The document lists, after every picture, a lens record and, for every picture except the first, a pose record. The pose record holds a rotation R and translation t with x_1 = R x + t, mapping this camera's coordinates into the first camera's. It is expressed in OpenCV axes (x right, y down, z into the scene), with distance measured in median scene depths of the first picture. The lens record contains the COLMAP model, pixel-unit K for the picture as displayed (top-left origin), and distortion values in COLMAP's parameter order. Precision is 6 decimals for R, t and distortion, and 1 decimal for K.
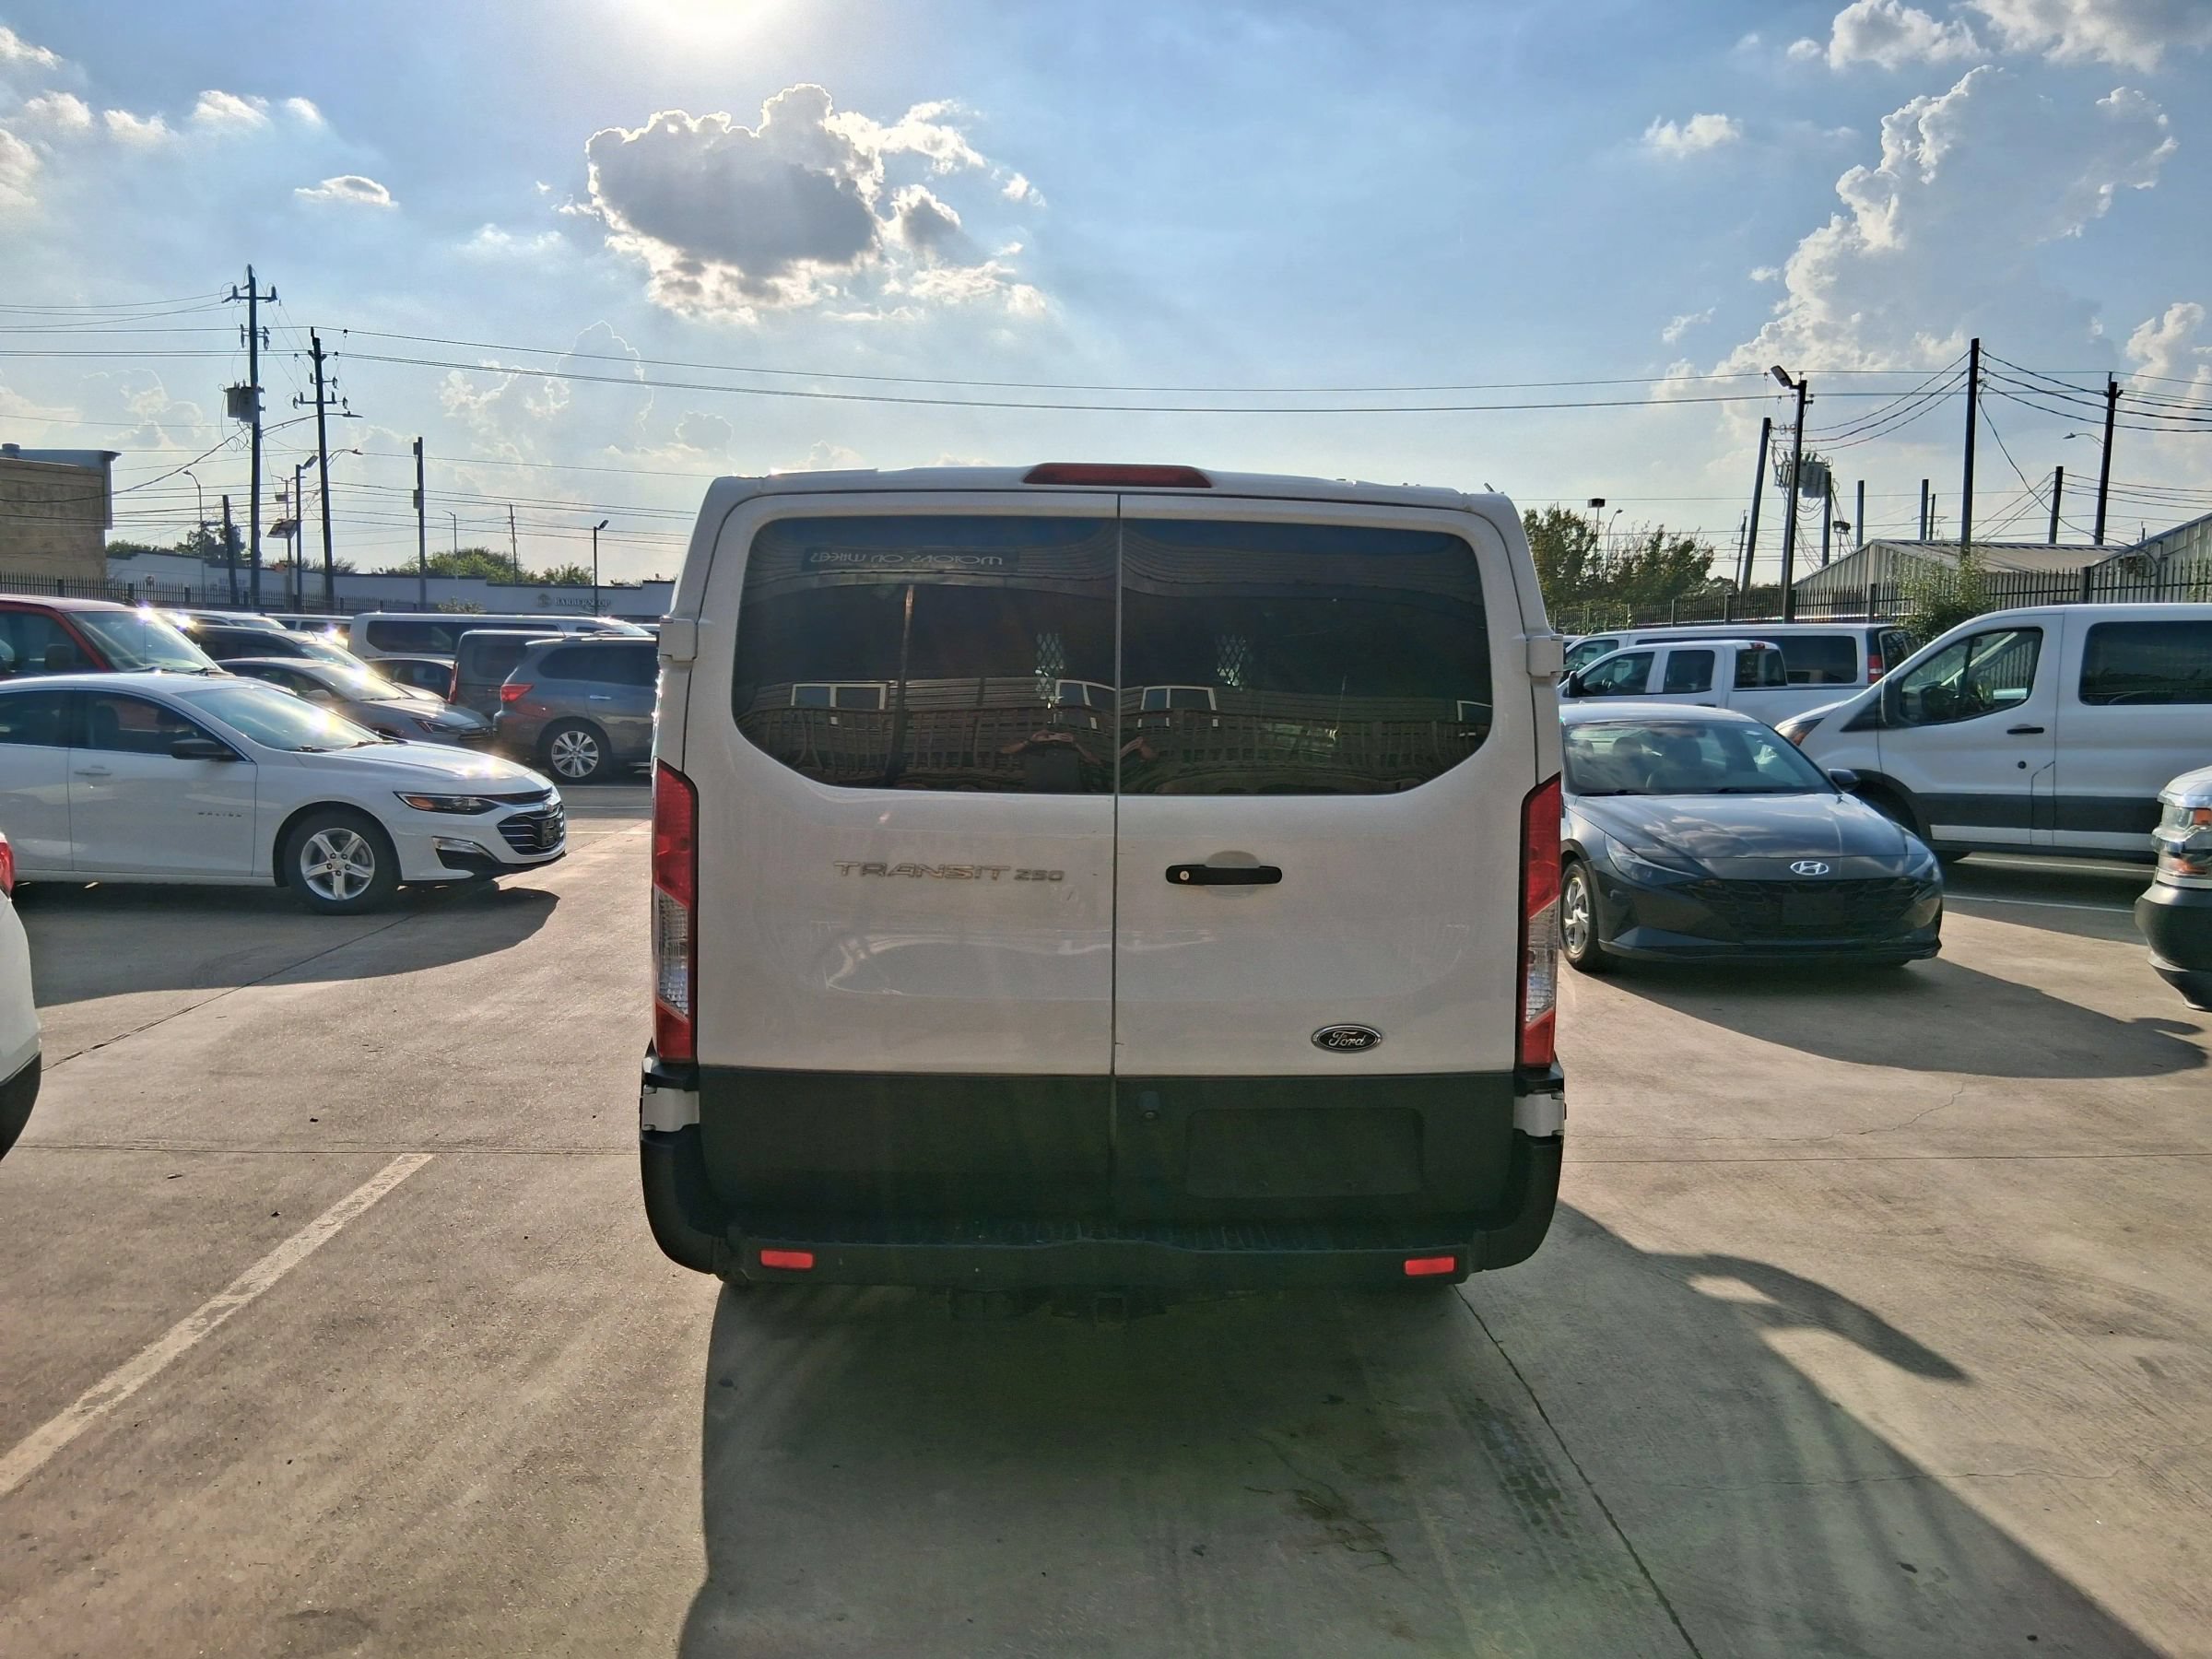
lens RADIAL K [[1692.0, 0, 1134.5], [0, 1692.0, 834.2], [0, 0, 1]] dist [0.116305, -0.179667]
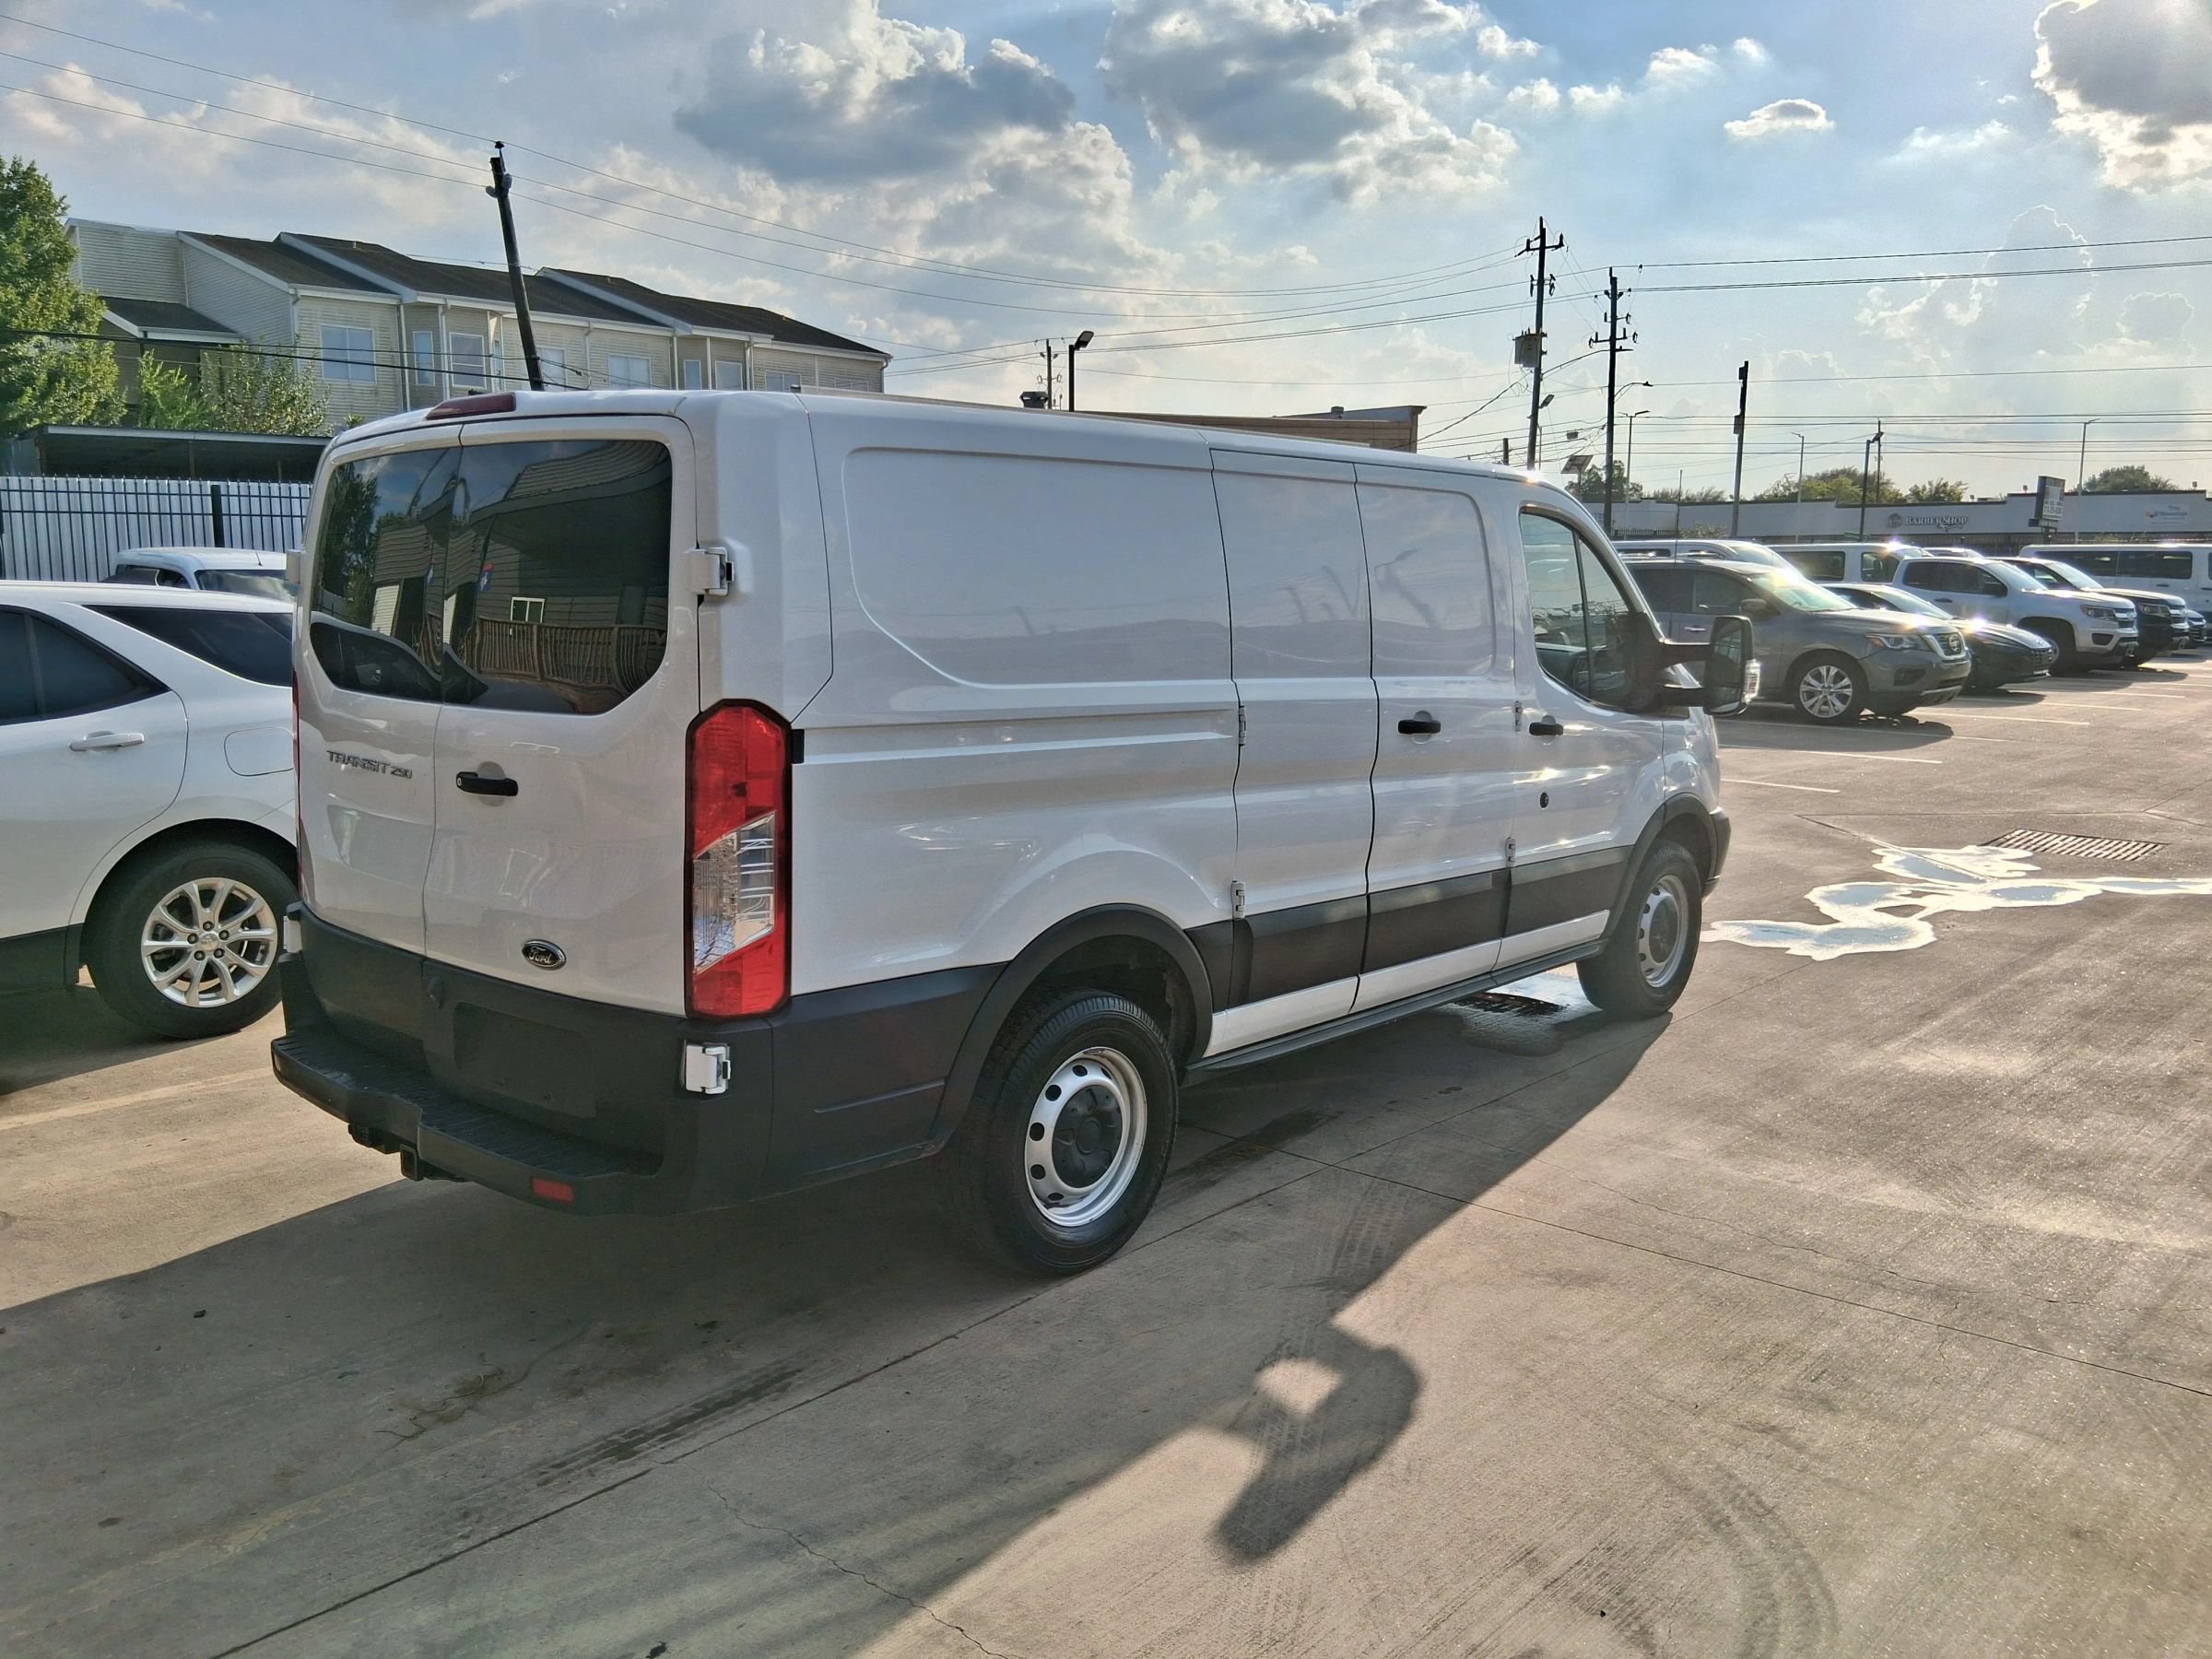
lens RADIAL K [[1690.6, 0, 1106.0], [0, 1690.6, 829.5], [0, 0, 1]] dist [0.102664, -0.188137]
pose [[0.706791, 0.088892, -0.701816, 0.644300], [-0.060328, 0.996034, 0.065402, -0.024347], [0.704846, -0.003887, 0.709350, 0.310465]]
